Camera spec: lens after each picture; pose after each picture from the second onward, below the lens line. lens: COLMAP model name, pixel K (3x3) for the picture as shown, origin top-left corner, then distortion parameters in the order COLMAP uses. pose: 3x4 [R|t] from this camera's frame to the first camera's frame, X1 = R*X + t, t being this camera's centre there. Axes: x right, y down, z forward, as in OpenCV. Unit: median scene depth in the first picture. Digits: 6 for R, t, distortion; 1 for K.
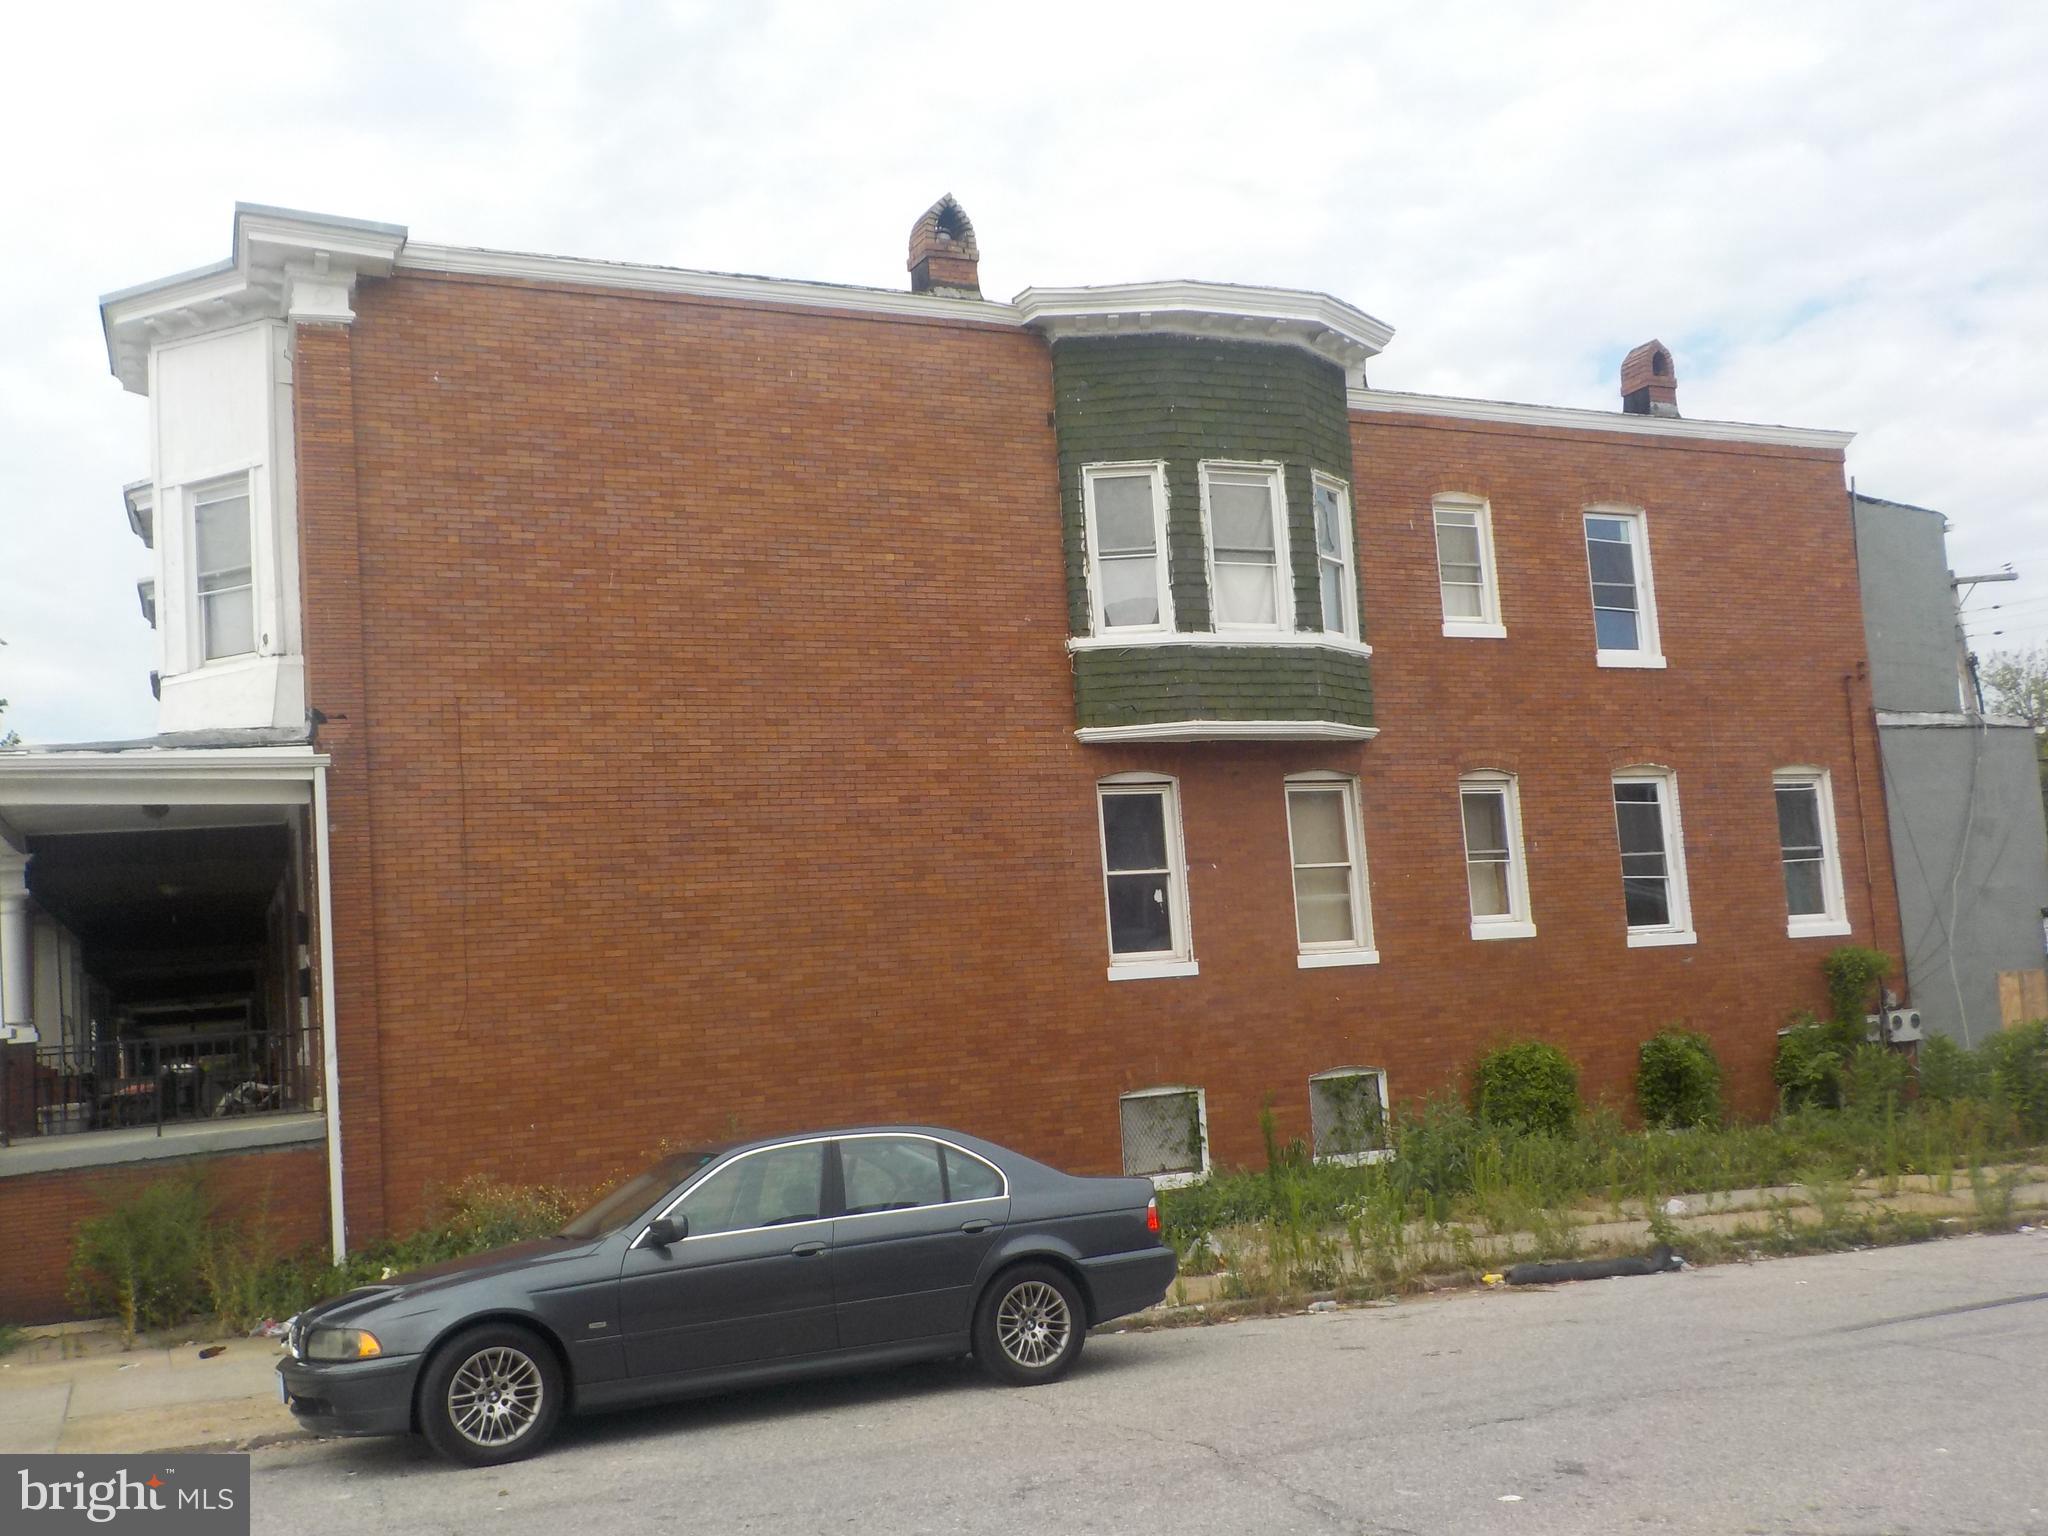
lens RADIAL K [[1918.8, 0, 1023.4], [0, 1918.8, 773.0], [0, 0, 1]] dist [0.010791, 0.000000]
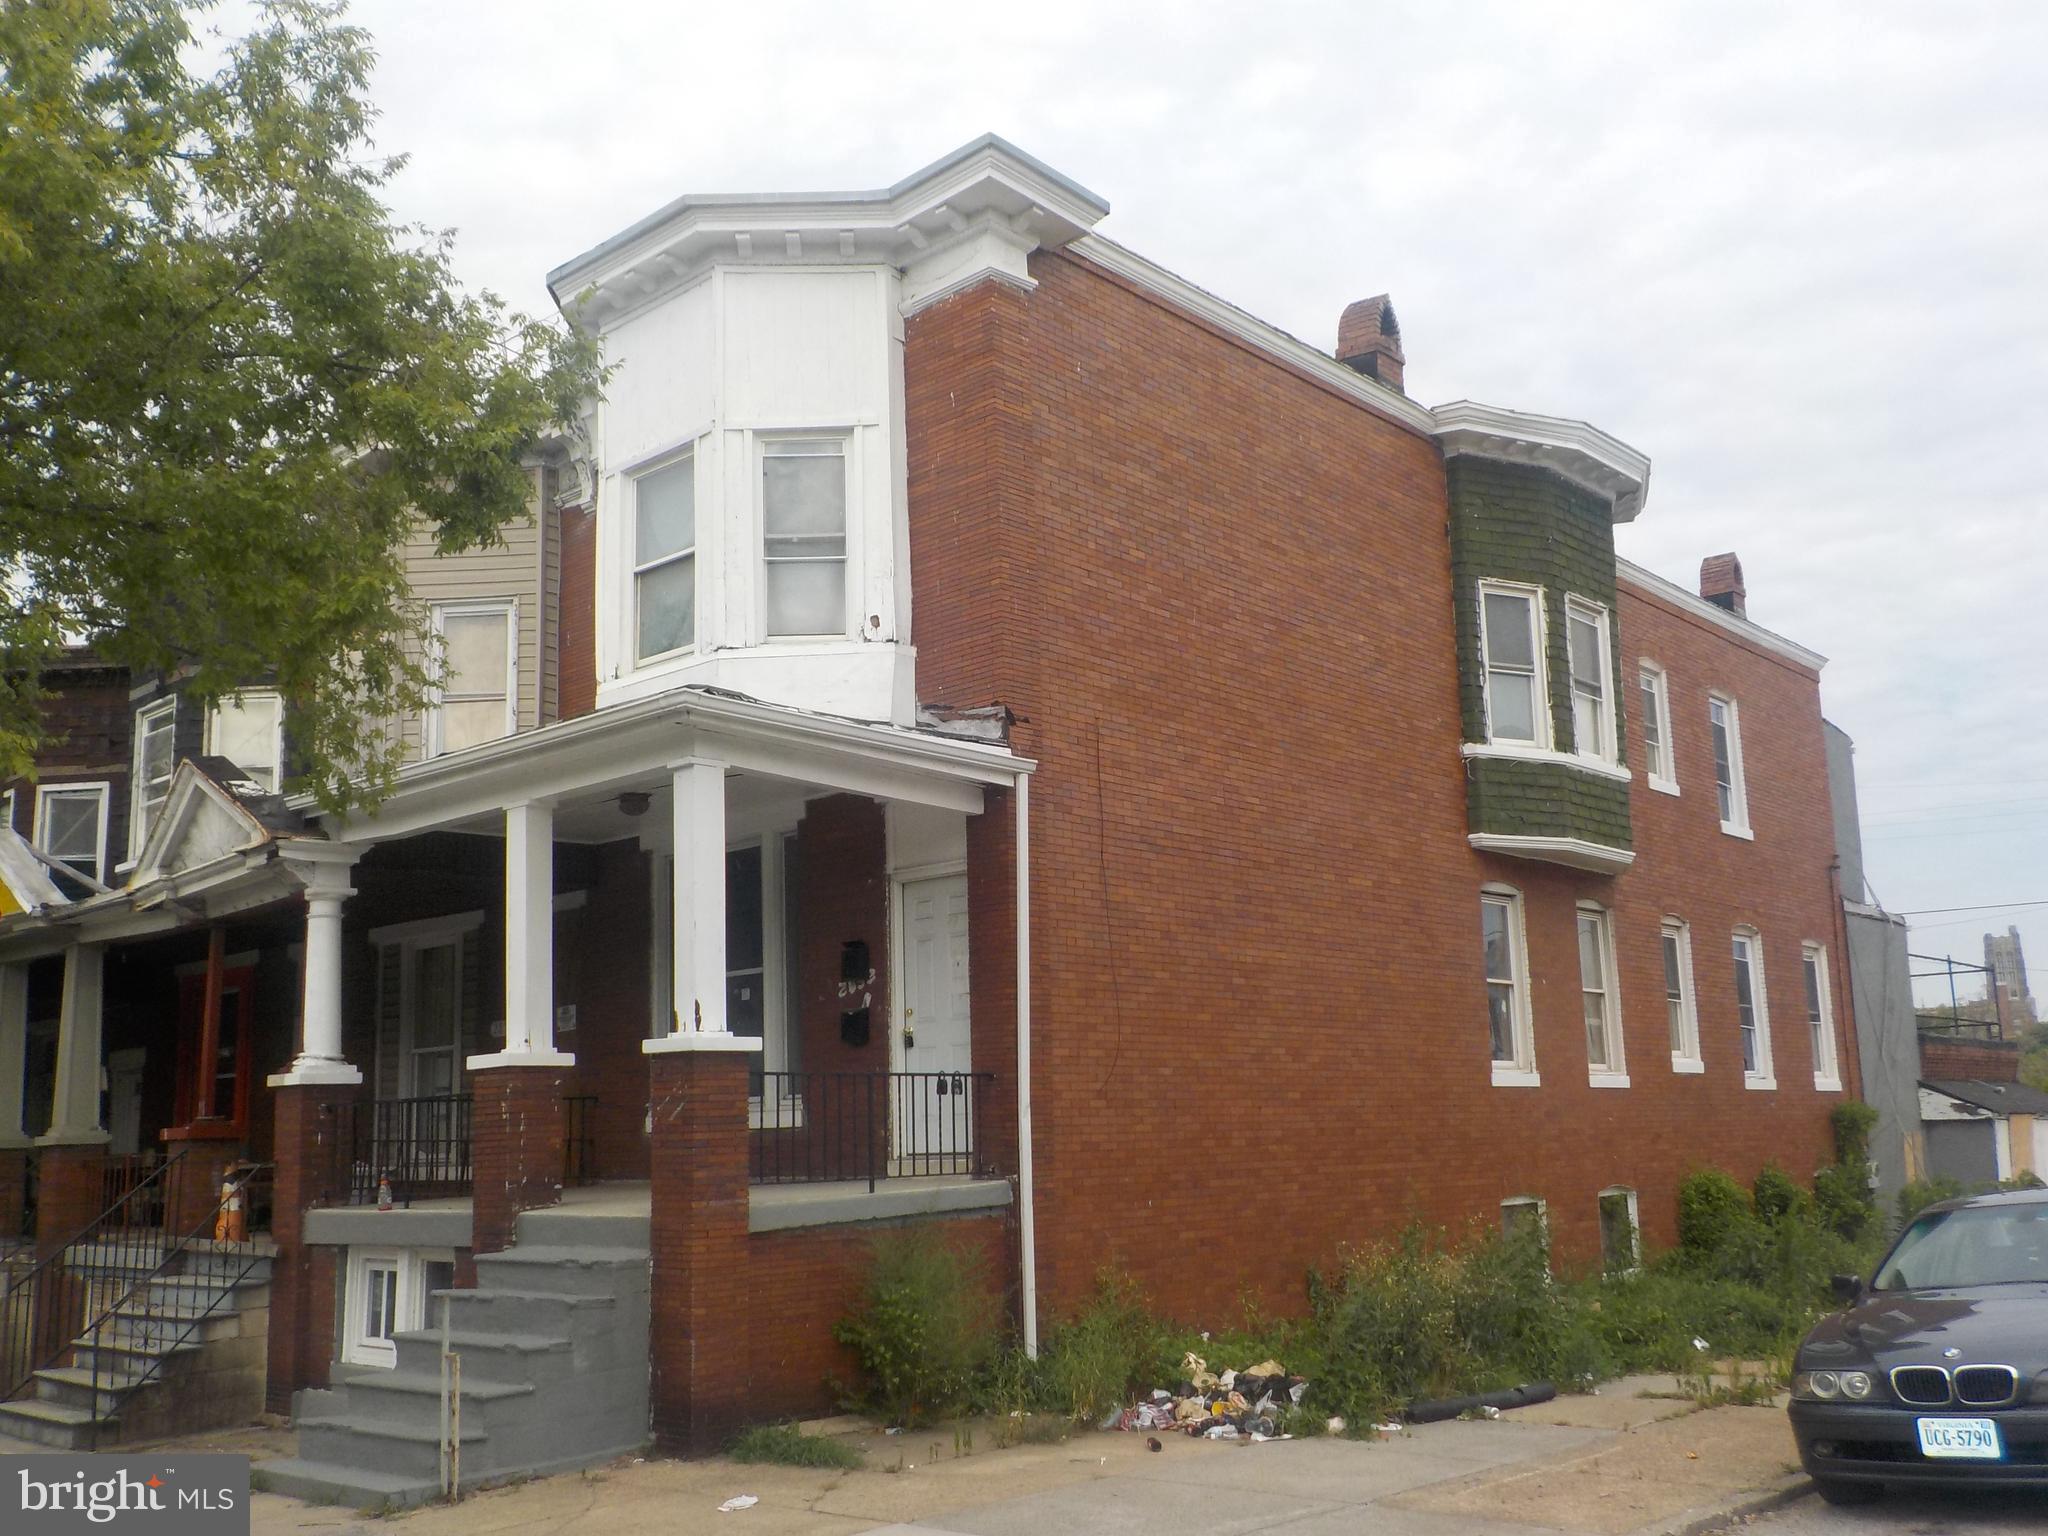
lens RADIAL K [[1918.8, 0, 1022.5], [0, 1918.8, 768.1], [0, 0, 1]] dist [0.010791, 0.000000]
pose [[0.913076, 0.124160, 0.388428, -0.622695], [-0.088356, 0.990130, -0.108795, 0.078739], [-0.398102, 0.065018, 0.915034, 0.178401]]
